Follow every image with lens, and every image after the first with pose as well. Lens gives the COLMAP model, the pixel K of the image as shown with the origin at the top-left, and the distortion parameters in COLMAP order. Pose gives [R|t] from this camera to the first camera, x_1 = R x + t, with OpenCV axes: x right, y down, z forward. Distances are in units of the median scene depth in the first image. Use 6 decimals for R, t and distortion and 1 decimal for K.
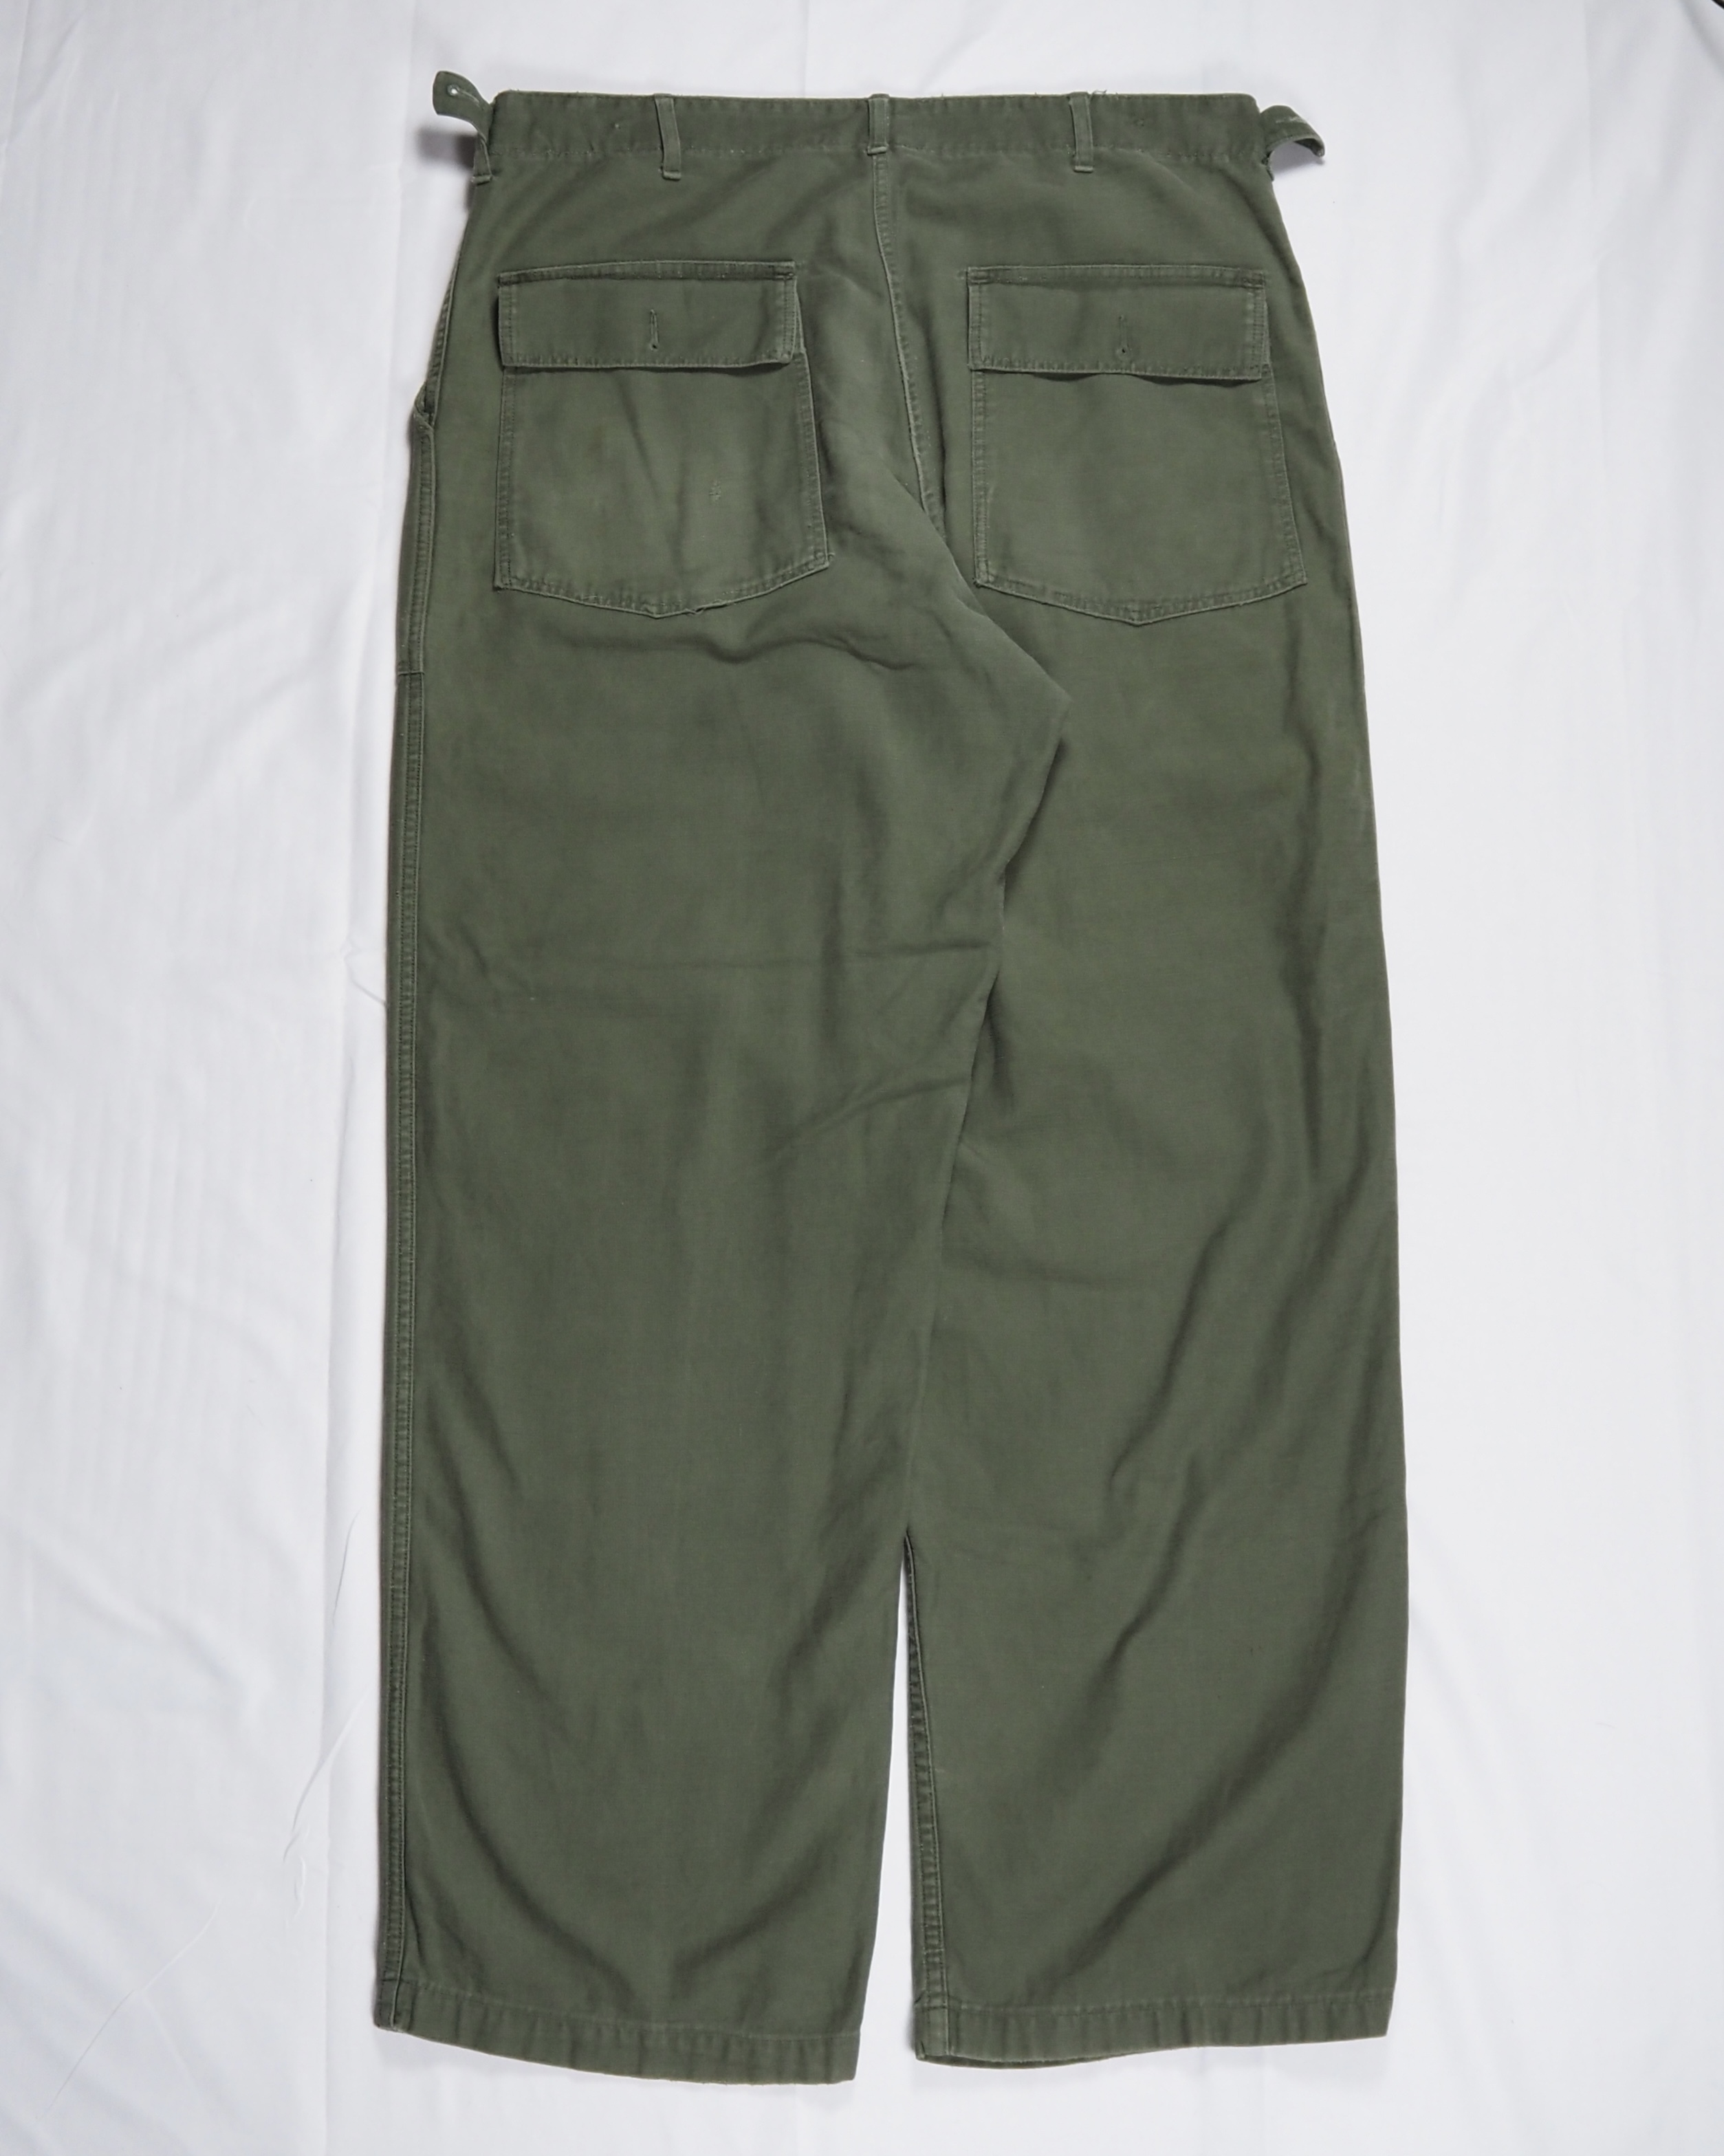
lens RADIAL K [[2422.2, 0, 941.6], [0, 2422.2, 1003.2], [0, 0, 1]] dist [-0.048550, -0.006813]
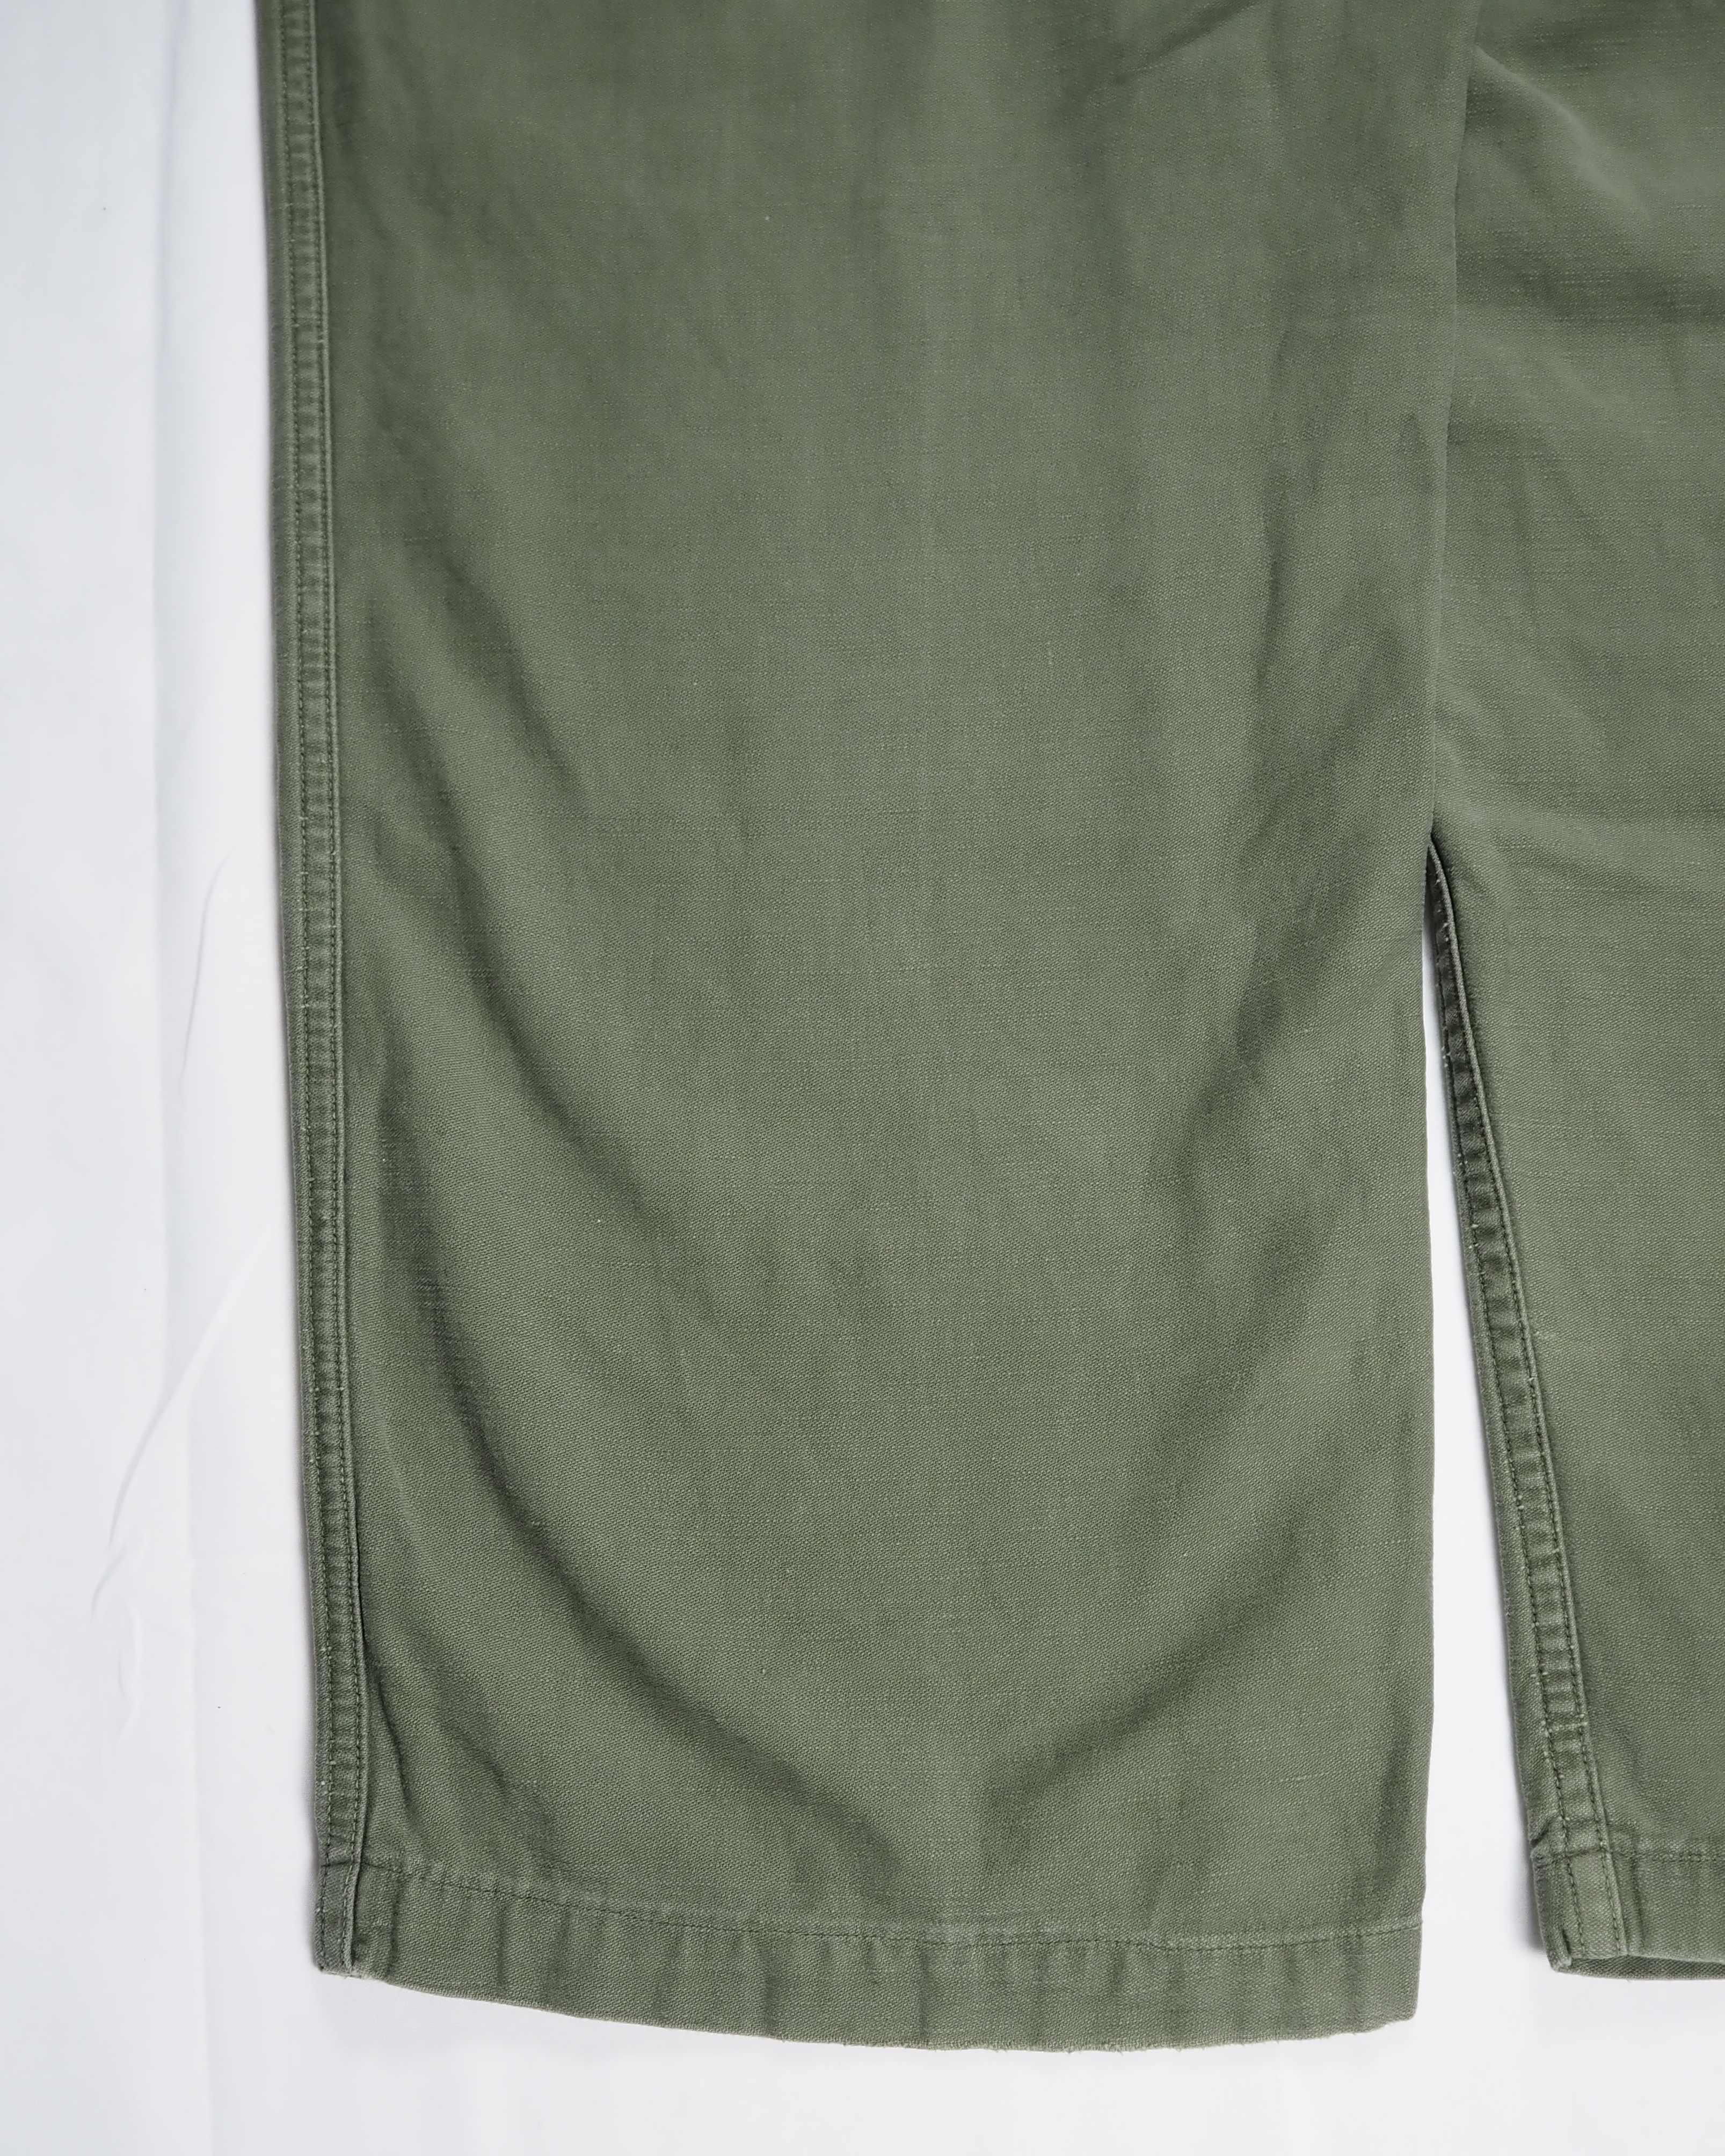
lens RADIAL K [[2034.2, 0, 1049.6], [0, 2034.2, 1207.5], [0, 0, 1]] dist [-0.036590, 0.008944]
pose [[0.998500, -0.054593, 0.004268, -0.094708], [0.054168, 0.996127, 0.069259, 0.266367], [-0.008033, -0.068924, 0.997590, 0.631236]]
